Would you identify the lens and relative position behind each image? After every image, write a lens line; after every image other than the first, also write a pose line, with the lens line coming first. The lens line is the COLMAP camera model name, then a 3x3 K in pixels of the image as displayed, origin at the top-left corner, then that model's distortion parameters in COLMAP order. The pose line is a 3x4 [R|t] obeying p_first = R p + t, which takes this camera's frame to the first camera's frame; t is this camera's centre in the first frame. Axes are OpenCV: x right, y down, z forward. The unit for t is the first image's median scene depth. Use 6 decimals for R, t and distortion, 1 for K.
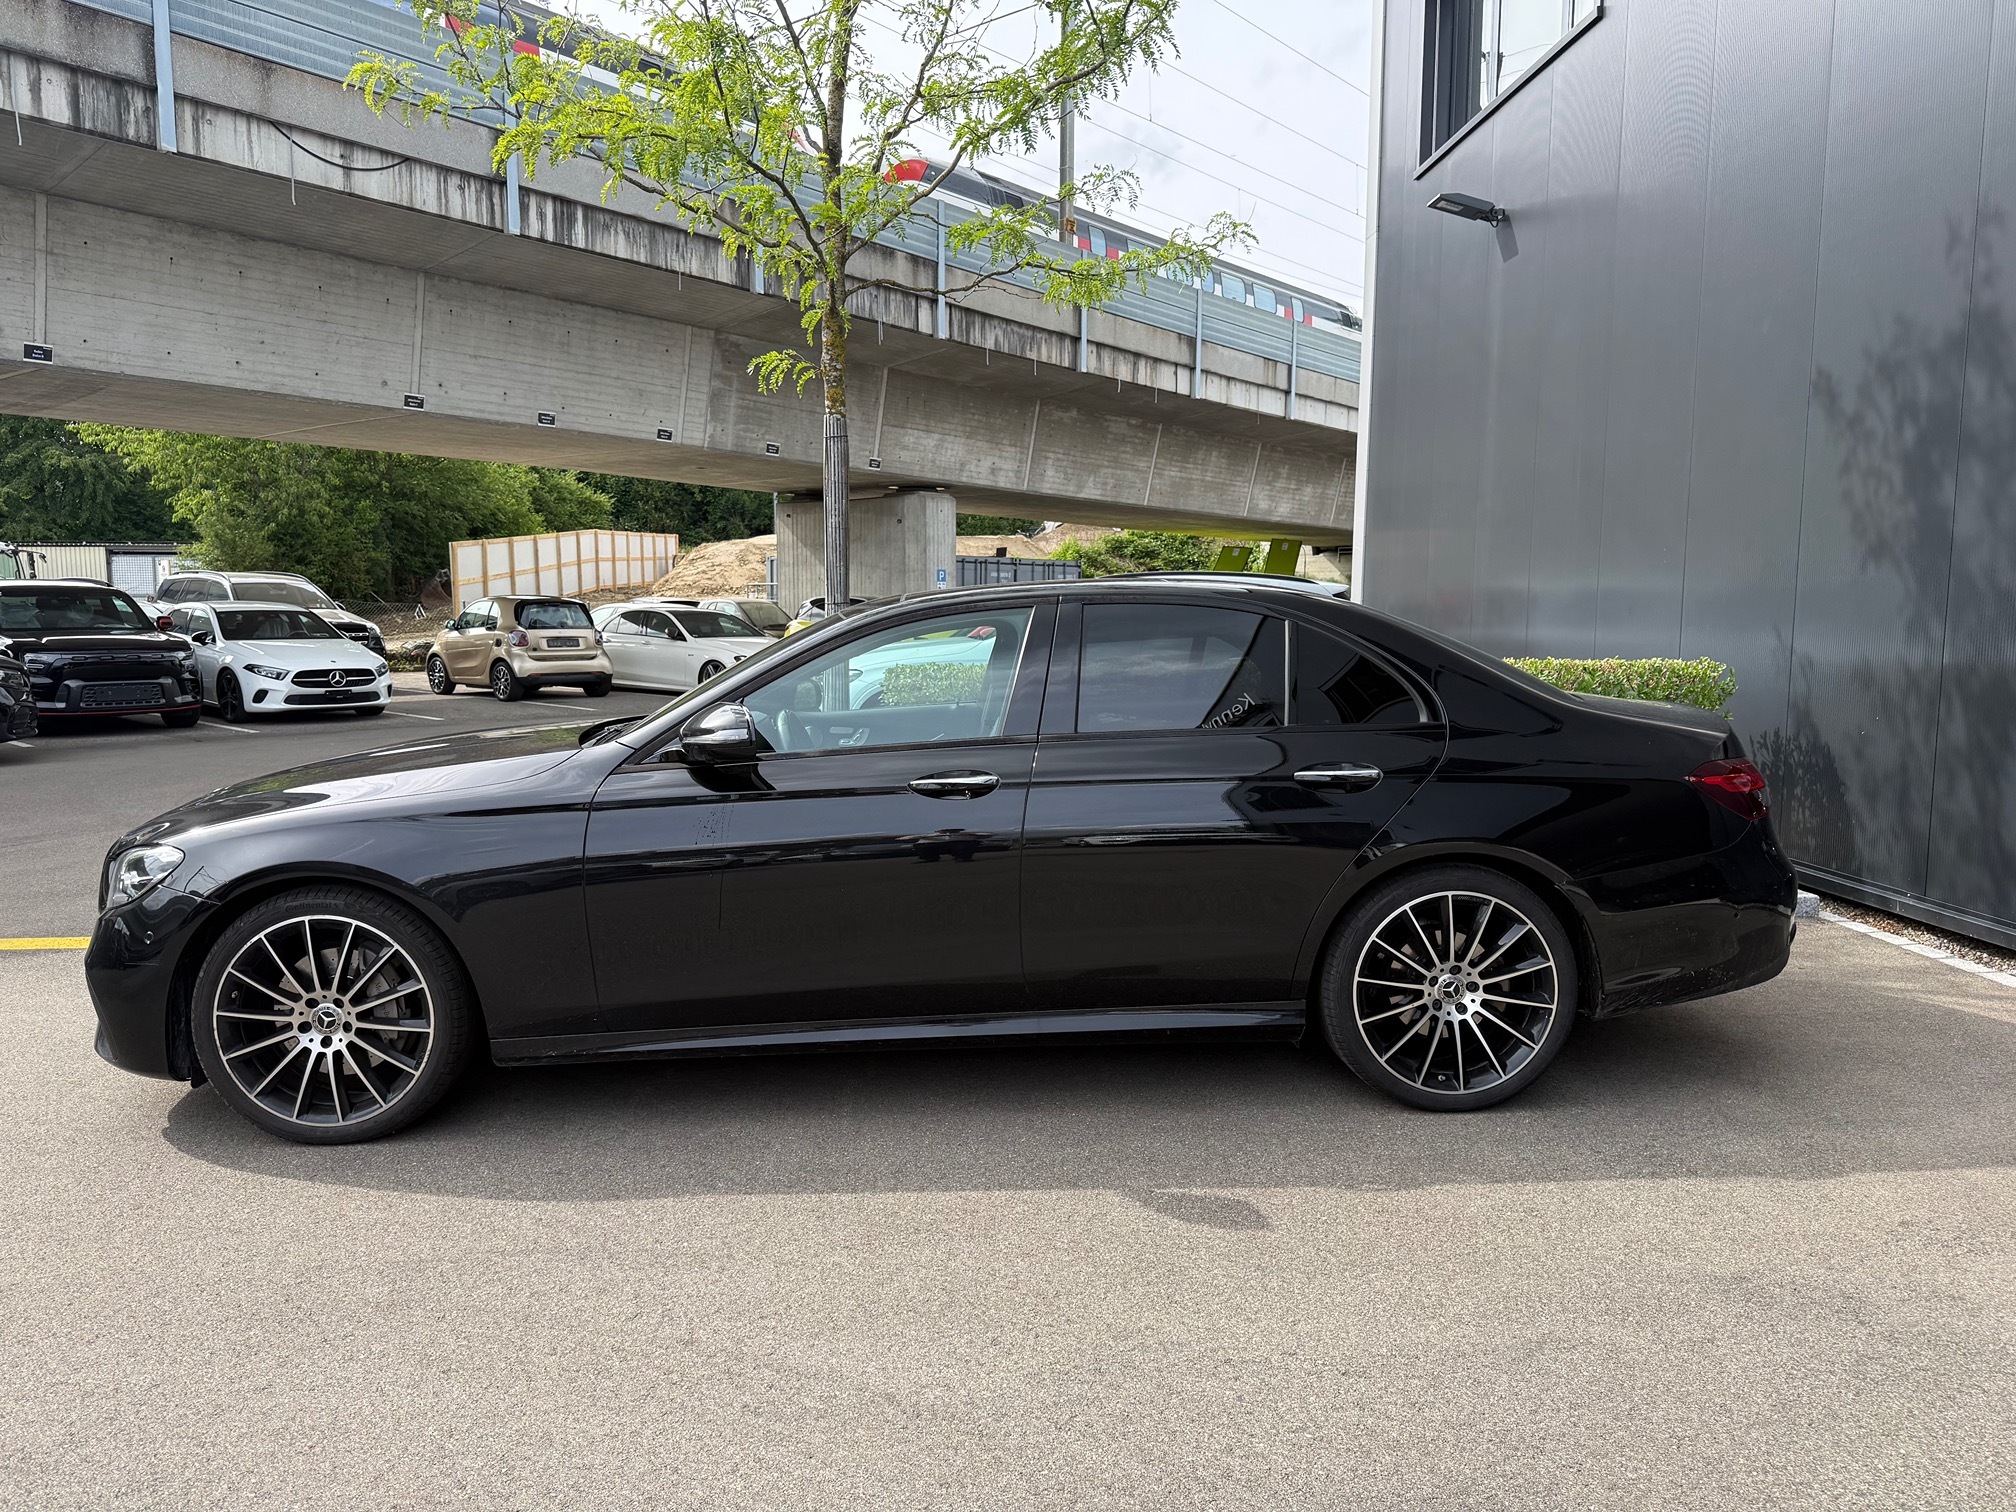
lens RADIAL K [[1437.3, 0, 1025.5], [0, 1437.3, 767.5], [0, 0, 1]] dist [0.027249, -0.037754]
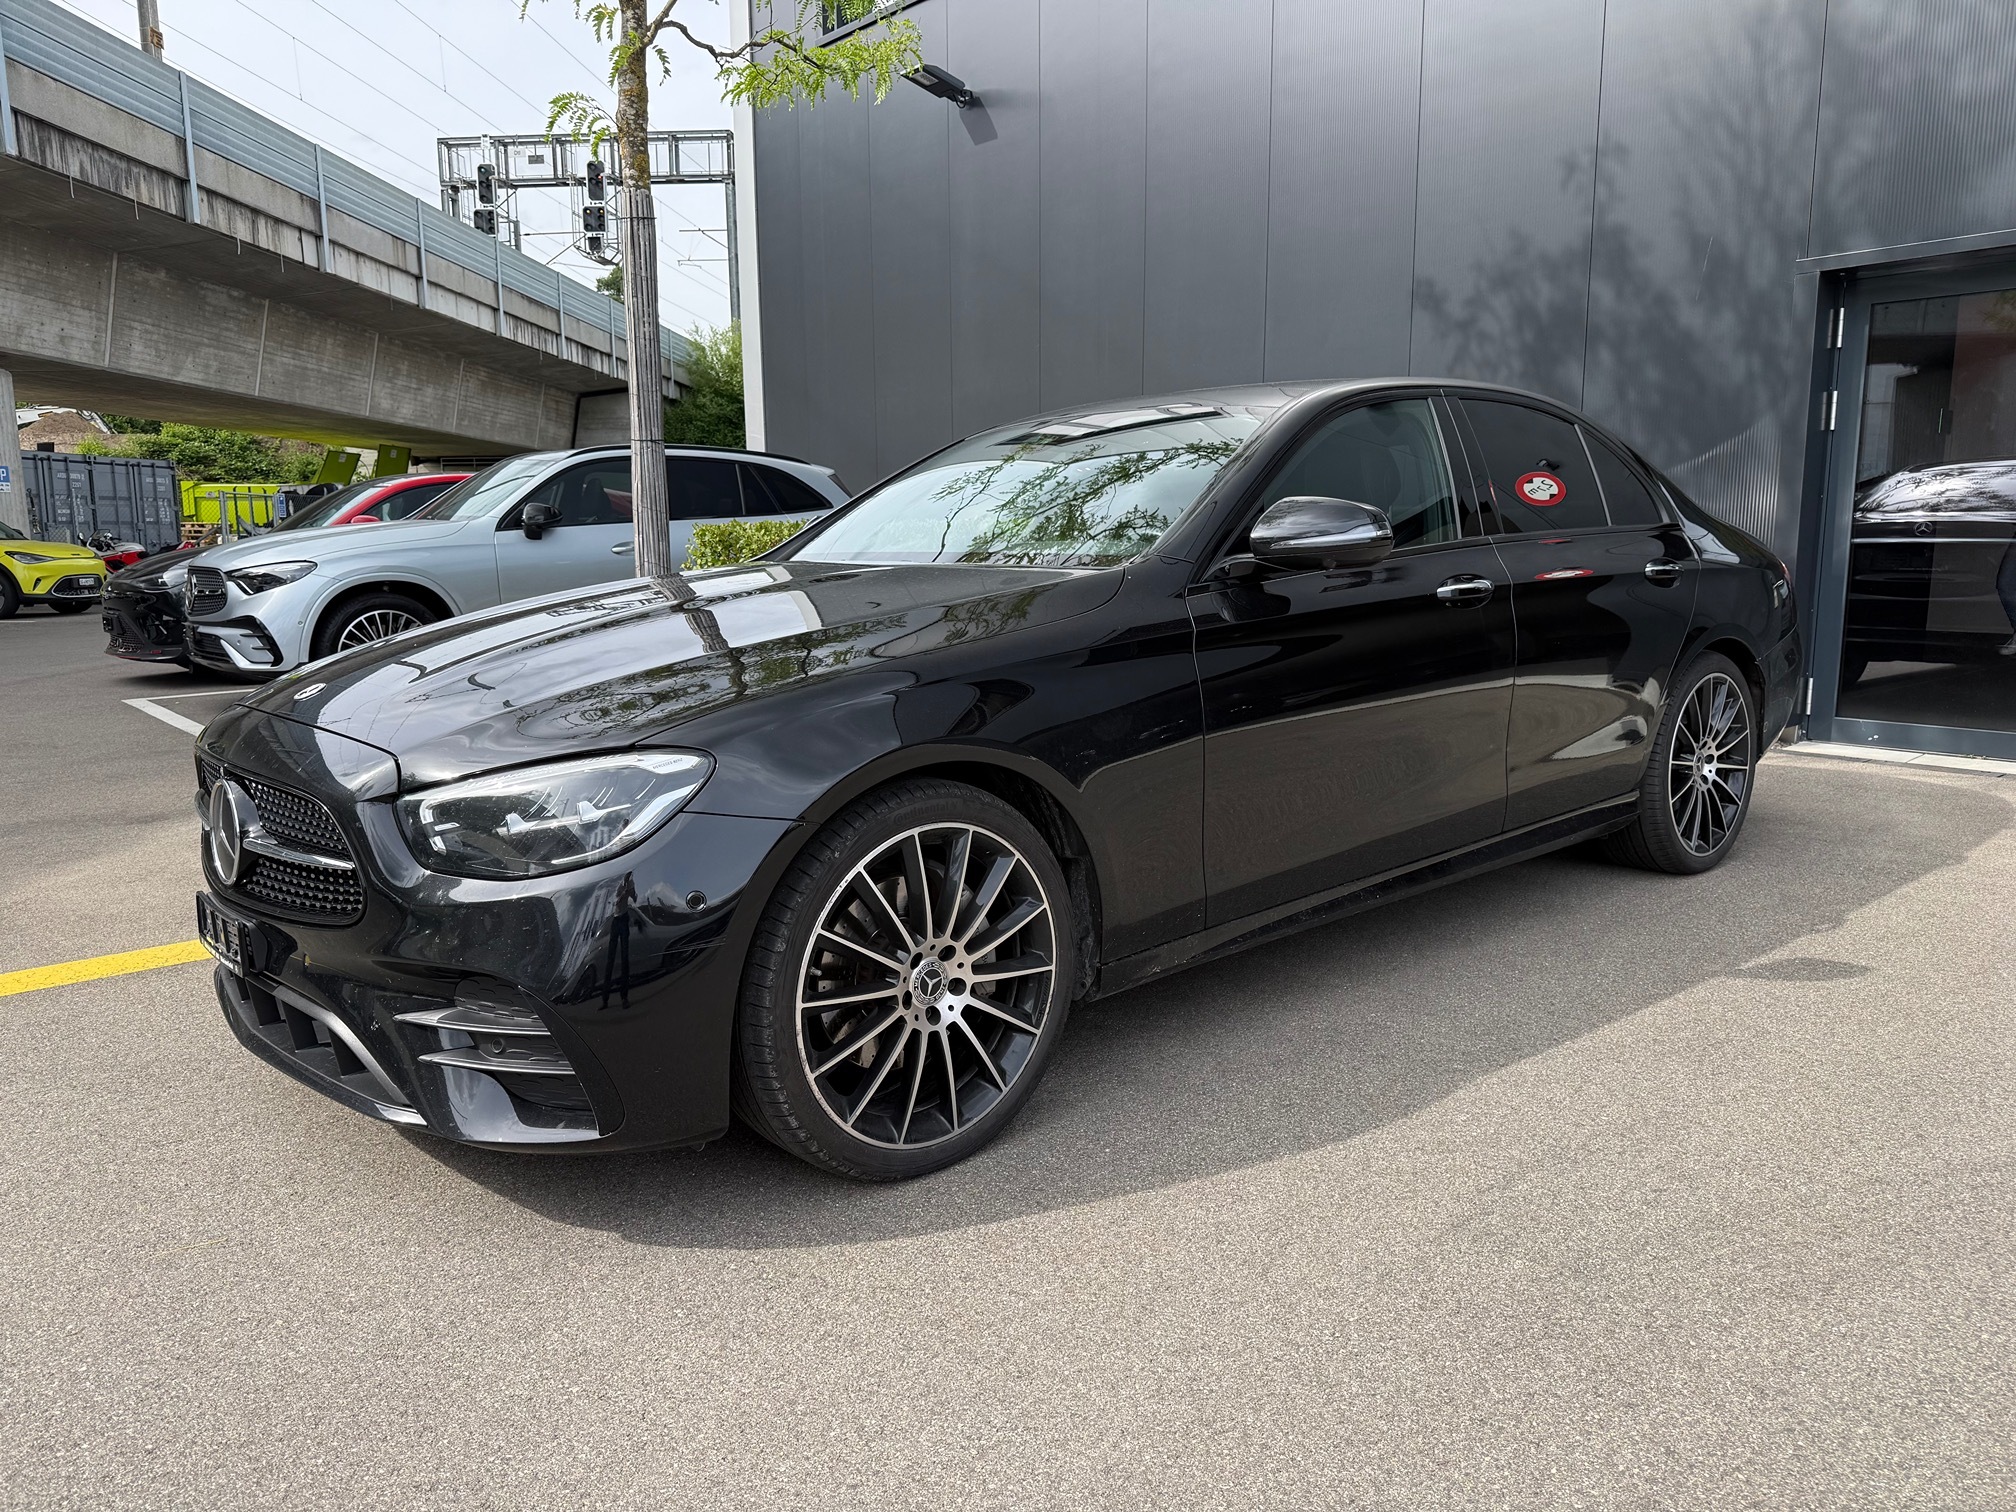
lens RADIAL K [[1437.3, 0, 1019.2], [0, 1437.3, 748.5], [0, 0, 1]] dist [0.027249, -0.037754]
pose [[0.778226, -0.096668, 0.620500, -0.132385], [0.074729, 0.995316, 0.061336, 0.005005], [-0.623523, -0.001364, 0.781804, 0.072751]]
